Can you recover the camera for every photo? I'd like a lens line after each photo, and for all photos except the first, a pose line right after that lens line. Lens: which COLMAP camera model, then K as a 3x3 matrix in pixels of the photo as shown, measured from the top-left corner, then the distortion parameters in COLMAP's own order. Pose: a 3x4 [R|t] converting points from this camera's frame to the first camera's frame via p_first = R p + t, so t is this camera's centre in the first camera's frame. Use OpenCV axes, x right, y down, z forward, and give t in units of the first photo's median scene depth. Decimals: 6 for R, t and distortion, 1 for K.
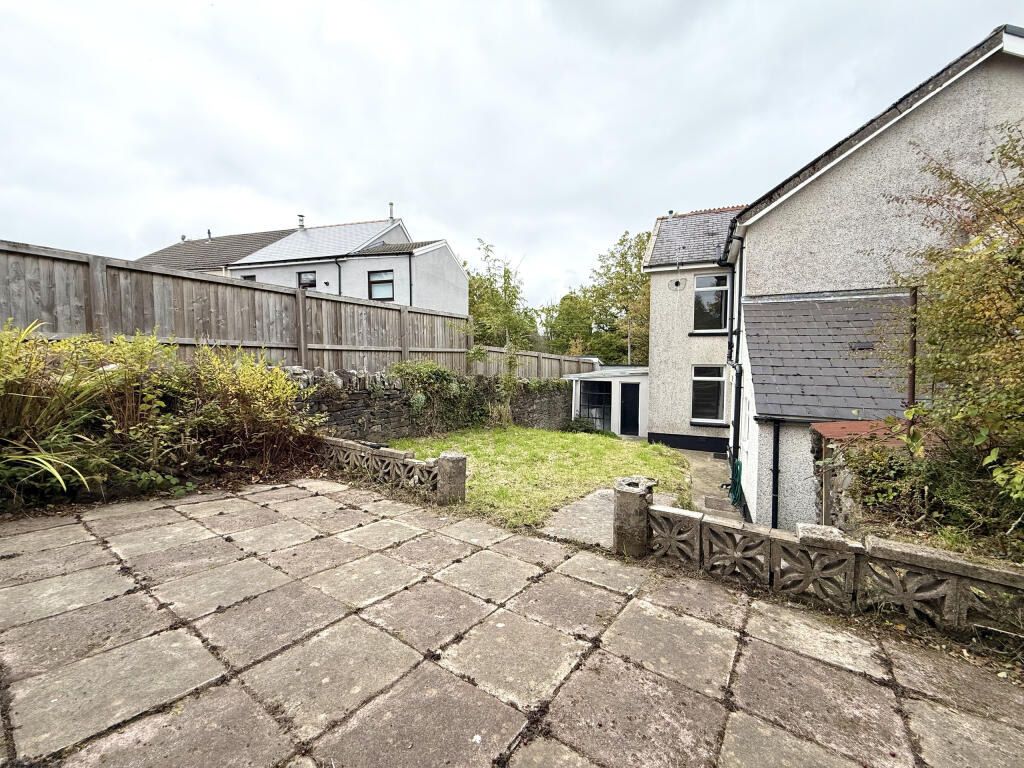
lens RADIAL K [[410.3, 0, 507.6], [0, 410.3, 381.8], [0, 0, 1]] dist [-0.000790, 0.000933]
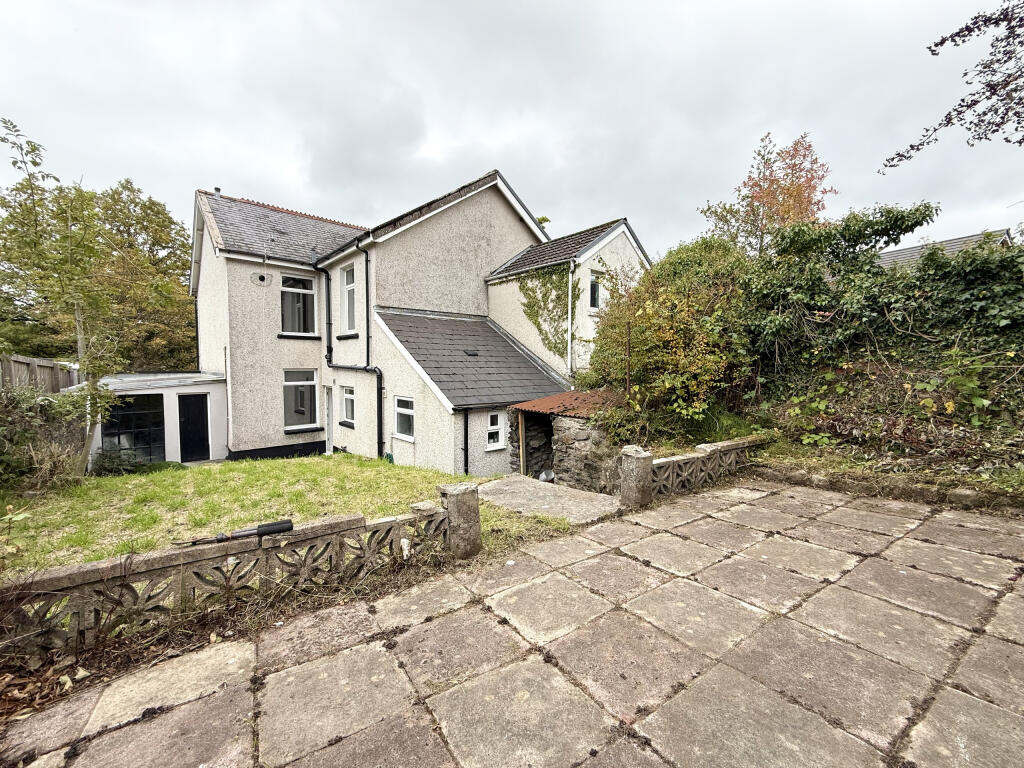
lens RADIAL K [[410.3, 0, 507.9], [0, 410.3, 382.2], [0, 0, 1]] dist [-0.000790, 0.000933]
pose [[0.377572, -0.041511, 0.925049, -0.414631], [0.053804, 0.998290, 0.022837, -0.010585], [-0.924416, 0.041149, 0.379160, 0.337957]]
